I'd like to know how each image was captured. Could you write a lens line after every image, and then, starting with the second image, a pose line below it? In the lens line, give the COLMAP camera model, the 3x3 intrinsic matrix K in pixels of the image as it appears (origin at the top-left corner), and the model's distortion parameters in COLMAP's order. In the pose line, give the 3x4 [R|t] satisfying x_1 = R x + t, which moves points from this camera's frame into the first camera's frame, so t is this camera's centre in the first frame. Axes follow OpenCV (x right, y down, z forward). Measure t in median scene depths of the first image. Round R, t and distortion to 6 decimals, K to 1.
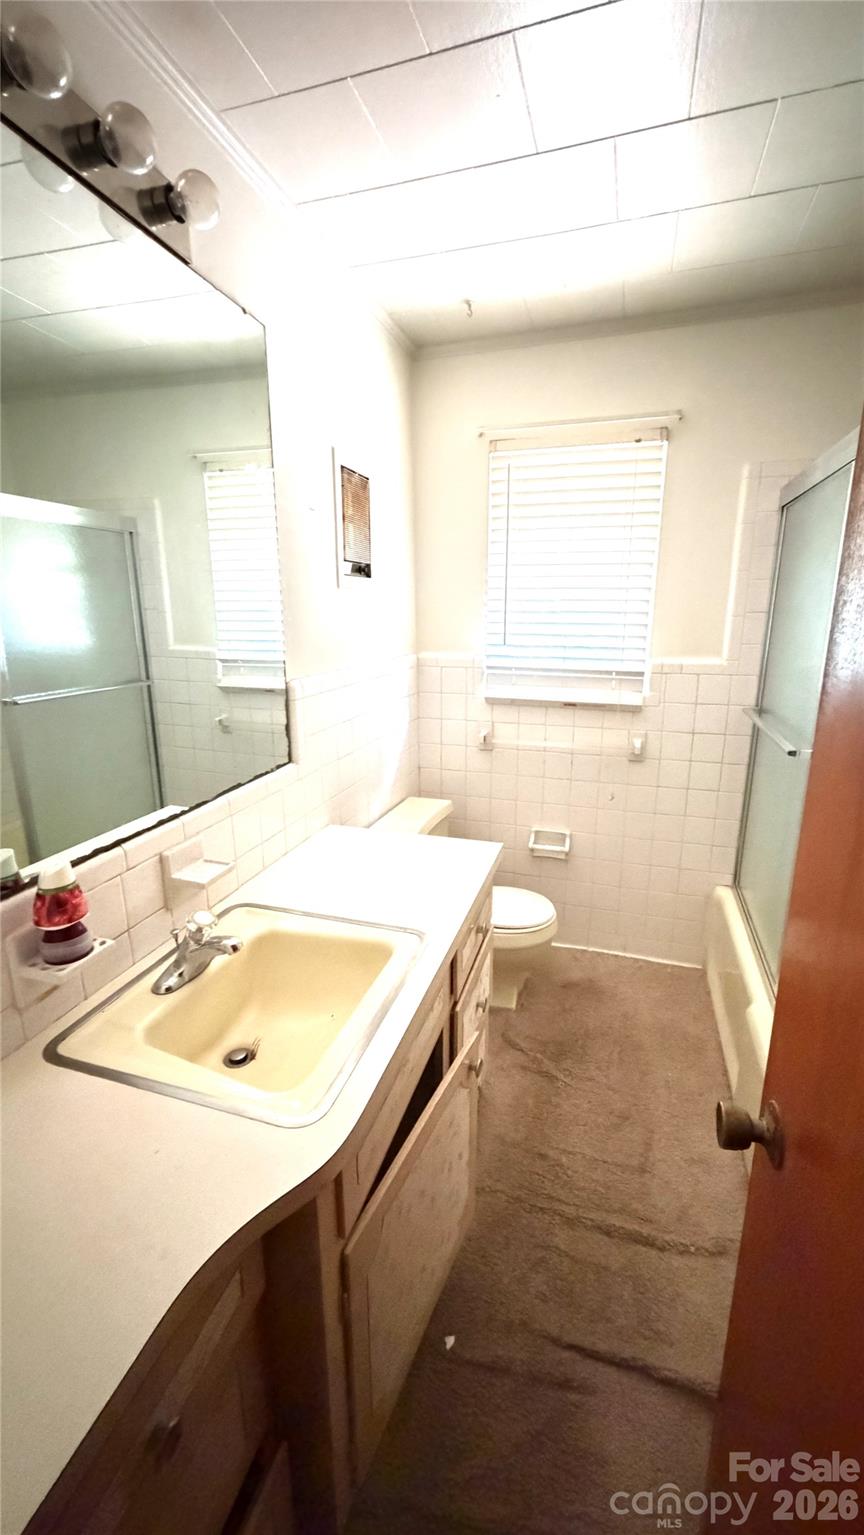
lens RADIAL K [[611.2, 0, 435.1], [0, 611.2, 761.4], [0, 0, 1]] dist [-0.000093, 0.000562]
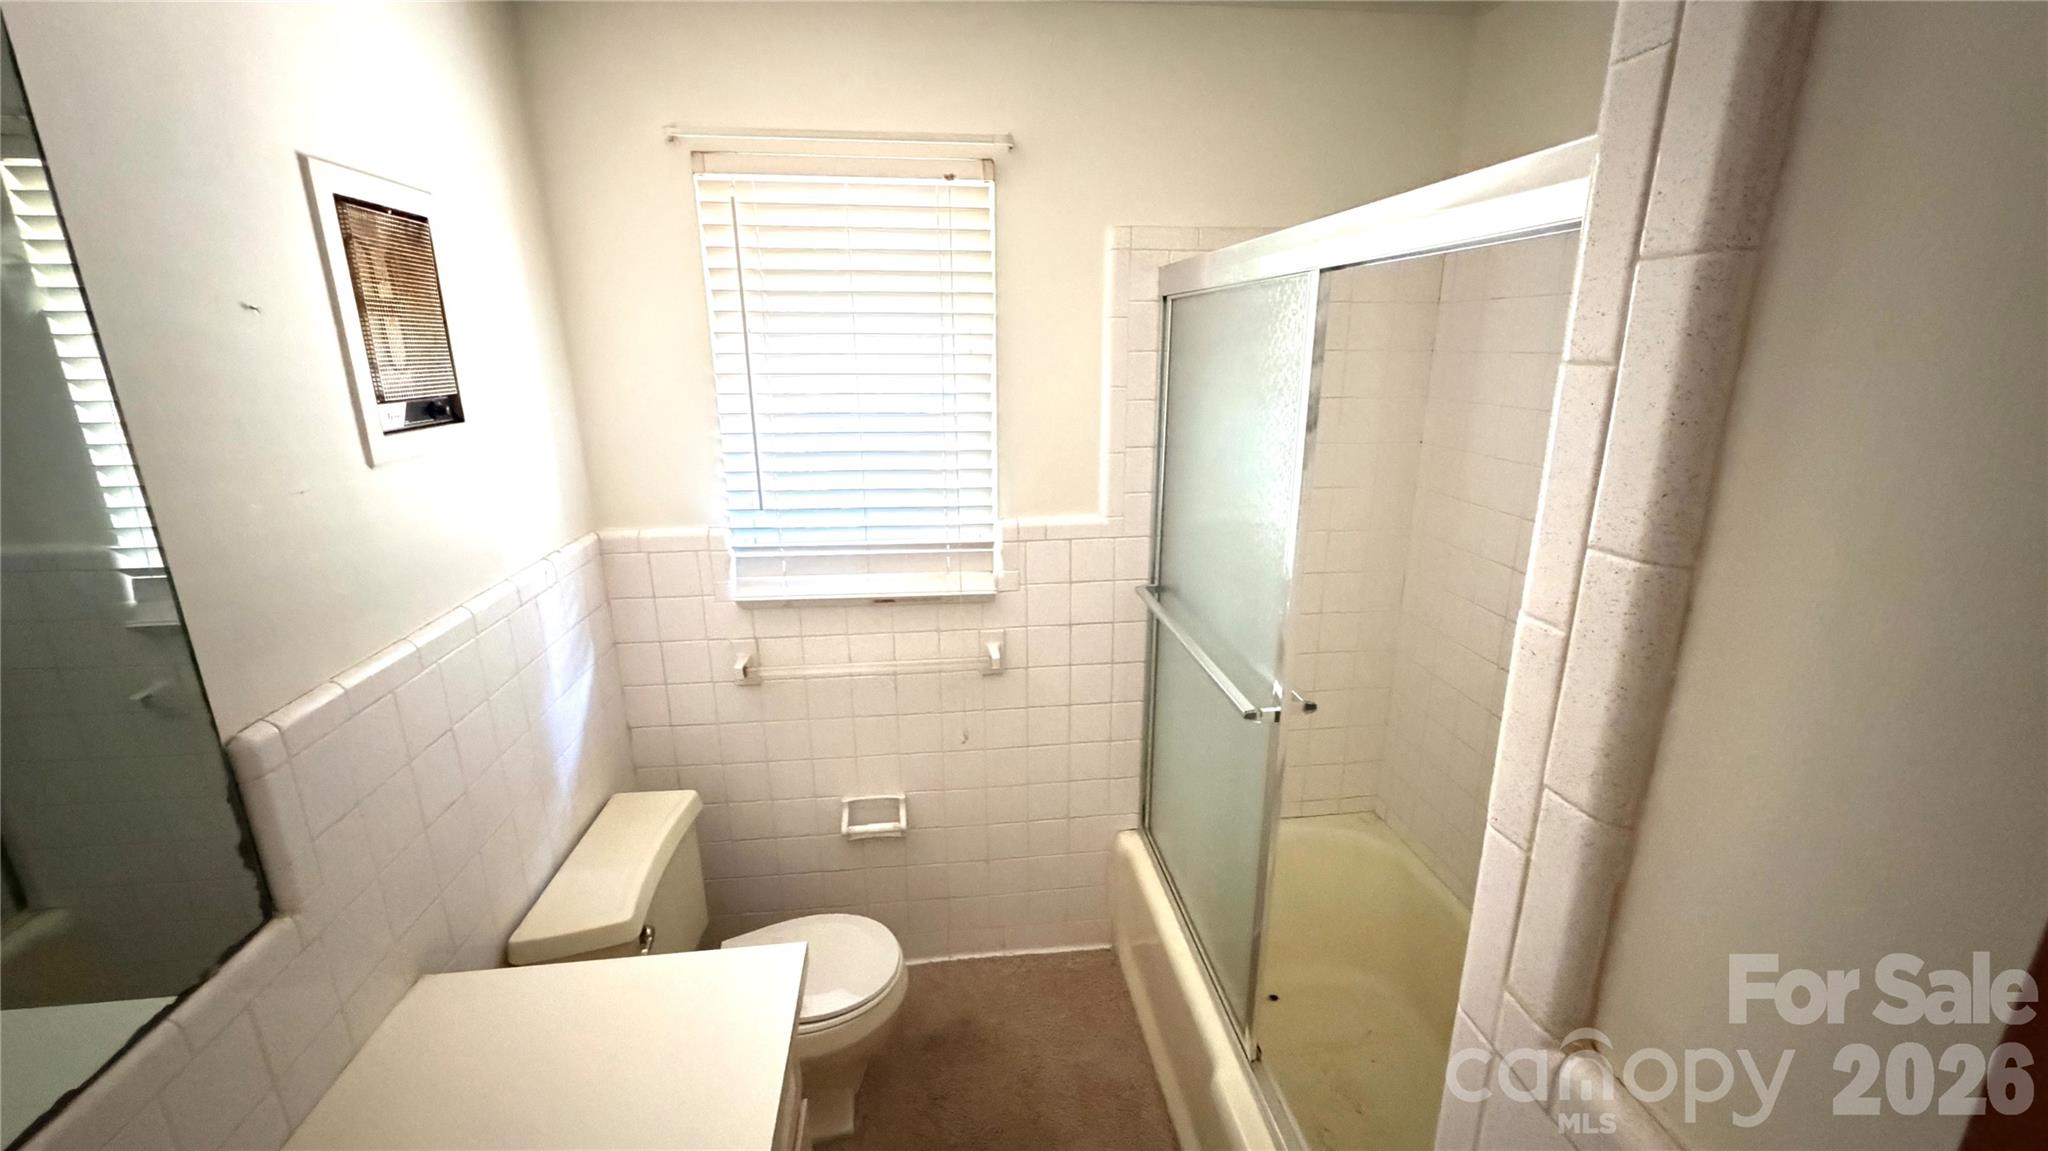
lens RADIAL K [[815.5, 0, 1019.1], [0, 815.5, 578.8], [0, 0, 1]] dist [-0.000093, 0.000562]
pose [[0.913492, -0.114059, 0.390543, 0.028360], [0.102613, 0.993458, 0.050127, -0.145650], [-0.393705, -0.005716, 0.919219, 0.201162]]
